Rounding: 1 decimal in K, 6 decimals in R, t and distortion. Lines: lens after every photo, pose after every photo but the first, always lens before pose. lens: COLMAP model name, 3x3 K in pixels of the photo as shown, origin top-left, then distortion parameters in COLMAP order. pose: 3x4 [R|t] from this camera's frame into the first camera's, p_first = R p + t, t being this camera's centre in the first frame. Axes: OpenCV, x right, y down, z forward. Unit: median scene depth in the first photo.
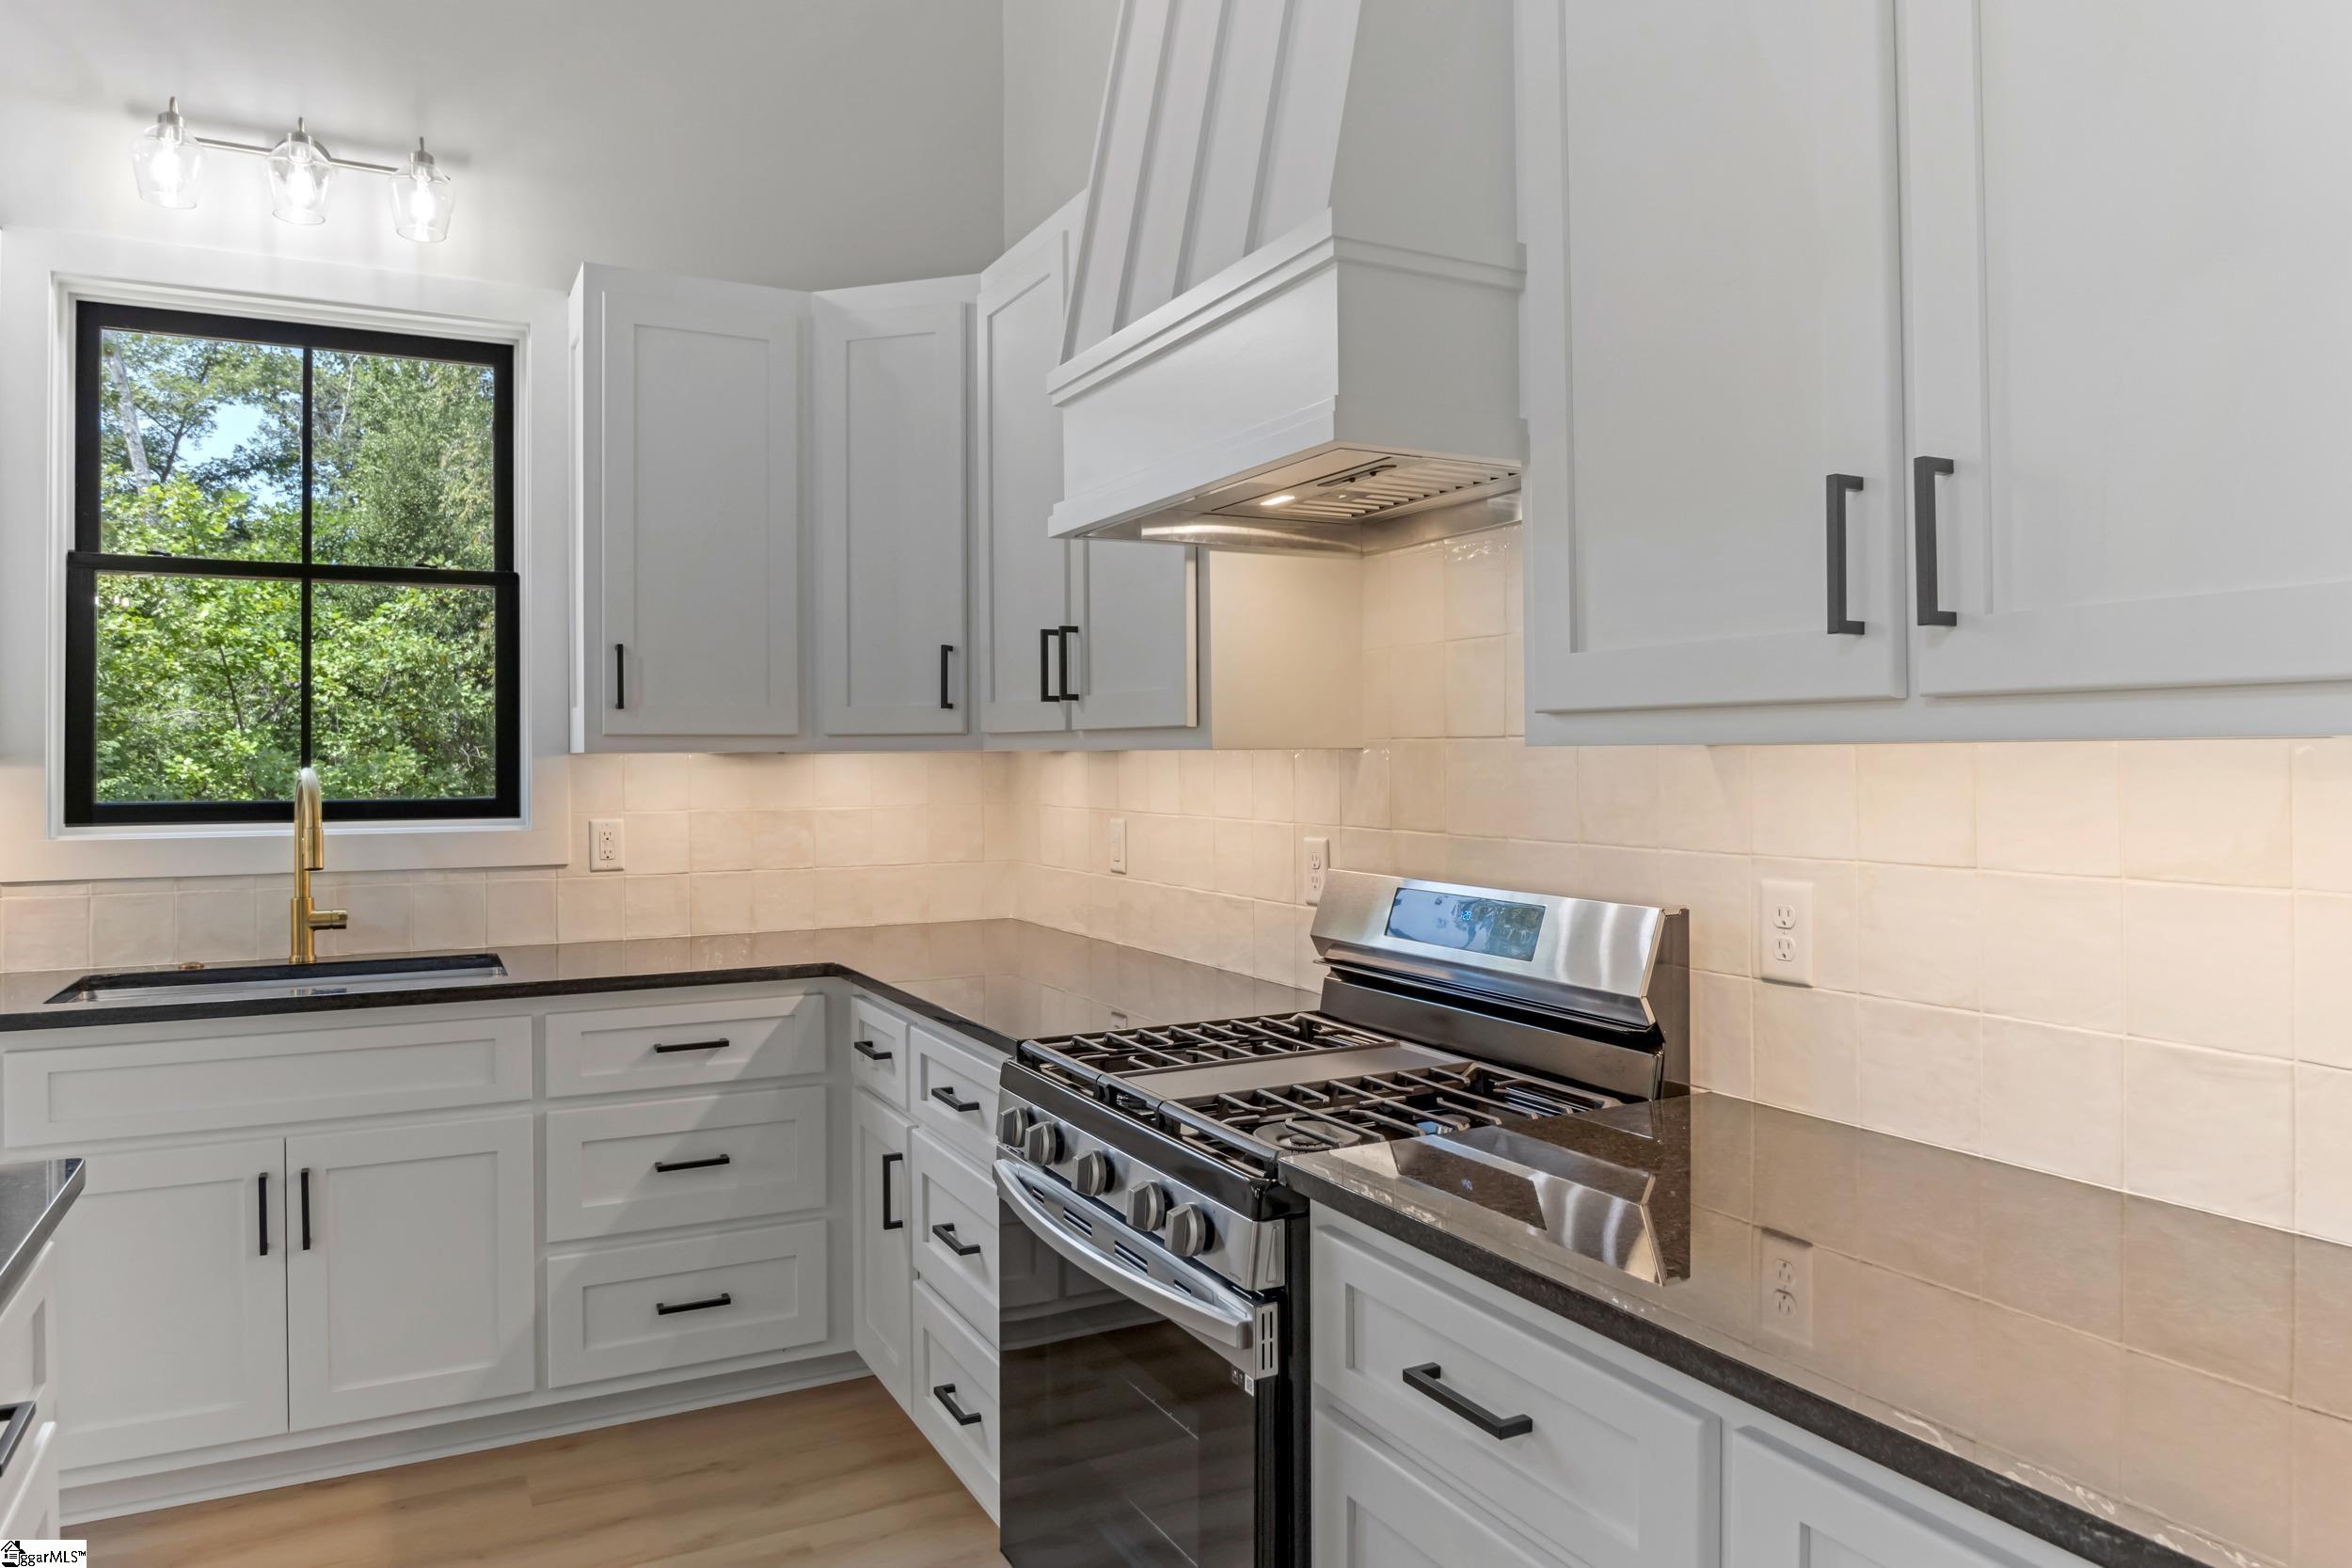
lens RADIAL K [[1534.7, 0, 1176.0], [0, 1534.7, 784.0], [0, 0, 1]] dist [-0.002670, -0.000773]
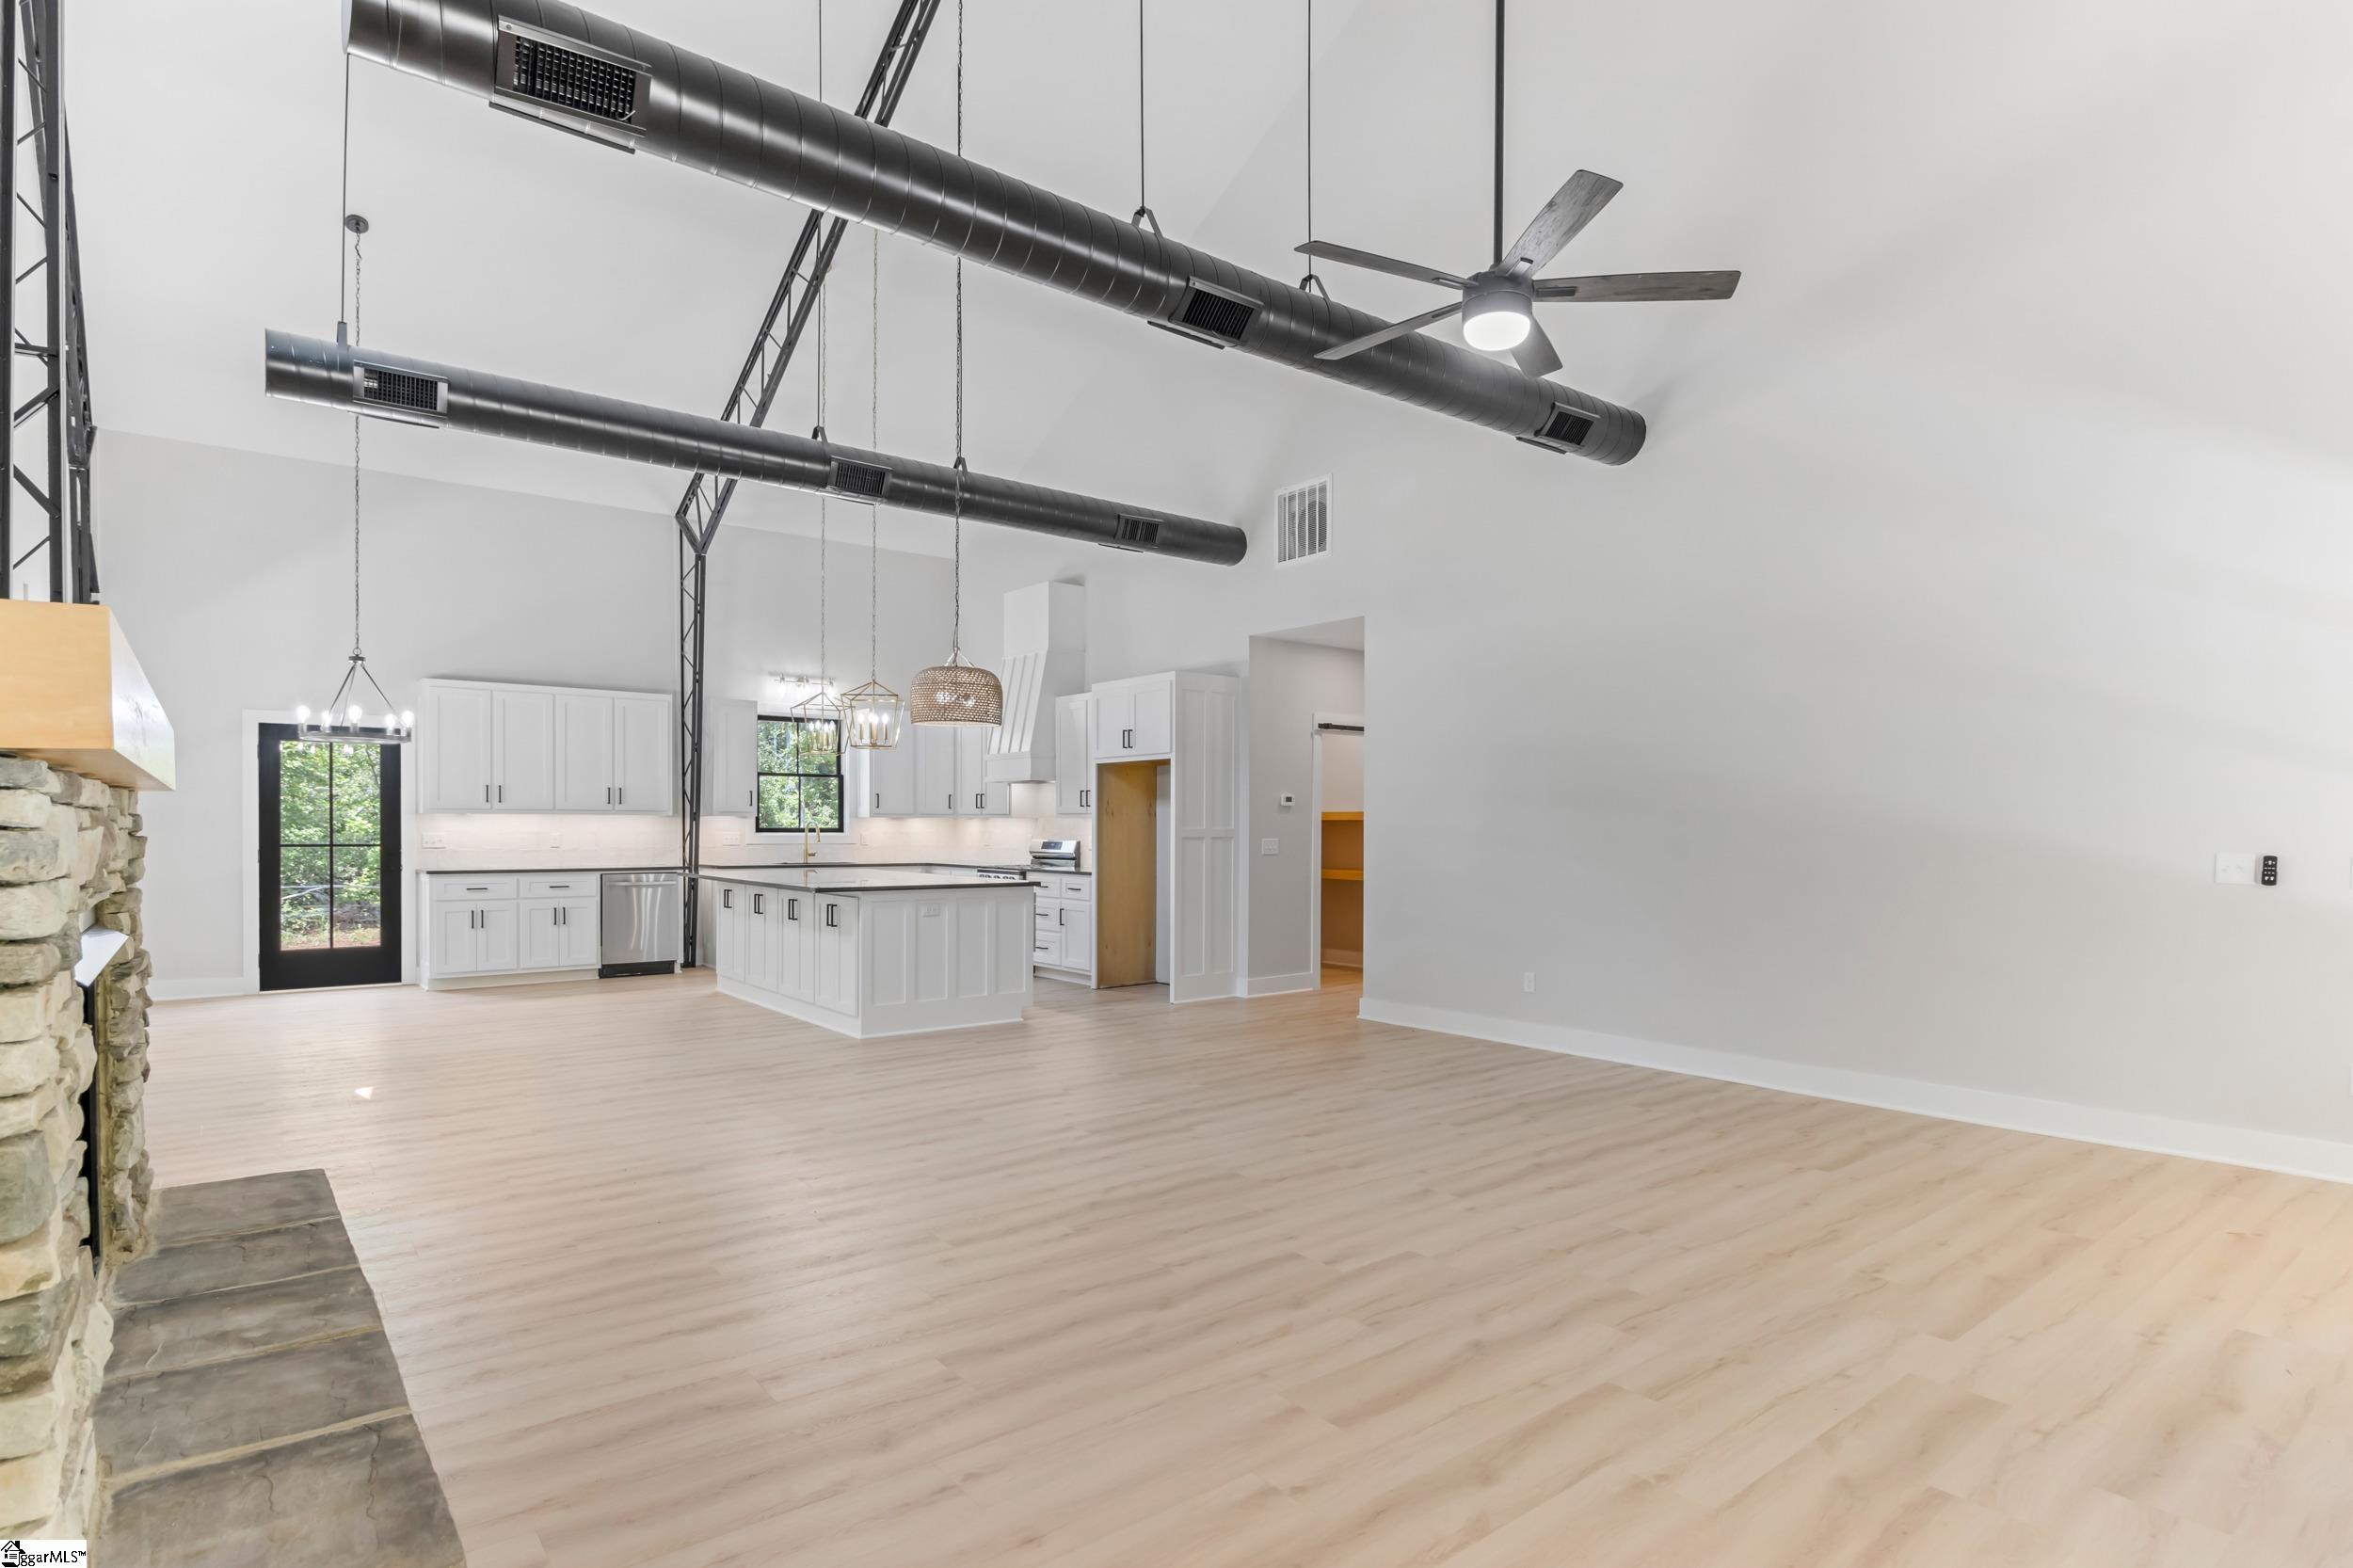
lens RADIAL K [[1205.3, 0, 1176.5], [0, 1205.3, 784.0], [0, 0, 1]] dist [-0.000973, -0.000030]
pose [[0.982675, 0.012193, 0.184933, -0.154995], [-0.003817, 0.998953, -0.045584, 0.040745], [-0.185295, 0.044089, 0.981693, -2.697574]]
